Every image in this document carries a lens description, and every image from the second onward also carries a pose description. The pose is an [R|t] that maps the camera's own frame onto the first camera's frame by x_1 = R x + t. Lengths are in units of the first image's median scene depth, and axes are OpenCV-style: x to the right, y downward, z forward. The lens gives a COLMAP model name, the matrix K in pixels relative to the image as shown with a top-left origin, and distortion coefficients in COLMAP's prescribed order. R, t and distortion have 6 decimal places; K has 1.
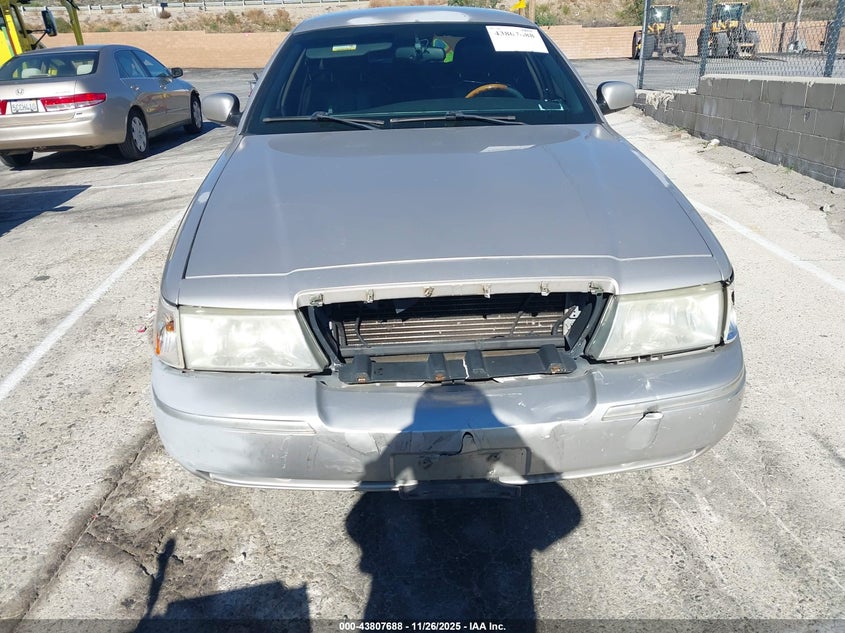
lens RADIAL K [[659.3, 0, 422.5], [0, 659.3, 316.5], [0, 0, 1]] dist [0.097440, -0.107583]
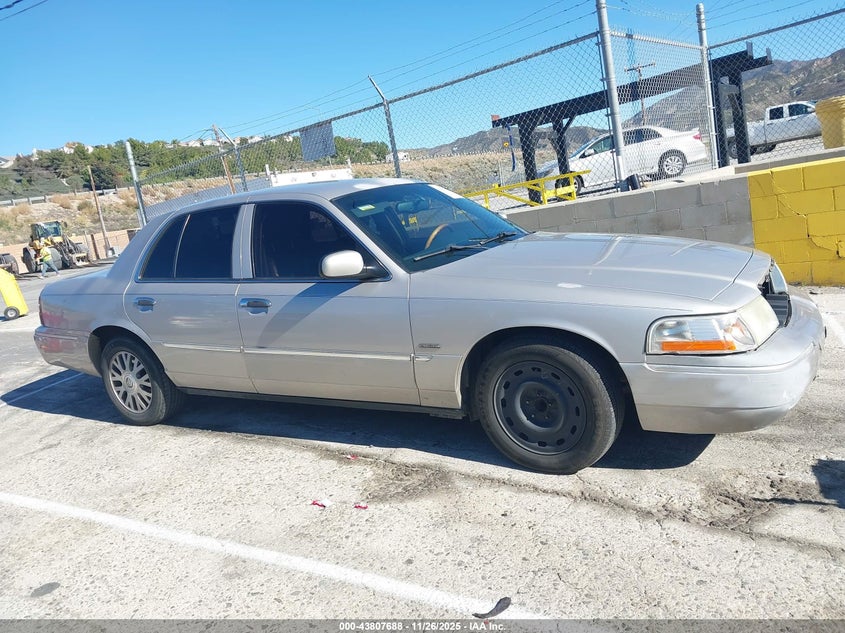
lens RADIAL K [[659.3, 0, 422.5], [0, 659.3, 316.5], [0, 0, 1]] dist [0.097440, -0.107583]
pose [[0.542005, -0.207294, 0.814407, -1.506427], [0.437366, 0.897093, -0.062736, -0.167025], [-0.717594, 0.390197, 0.576893, 0.484349]]
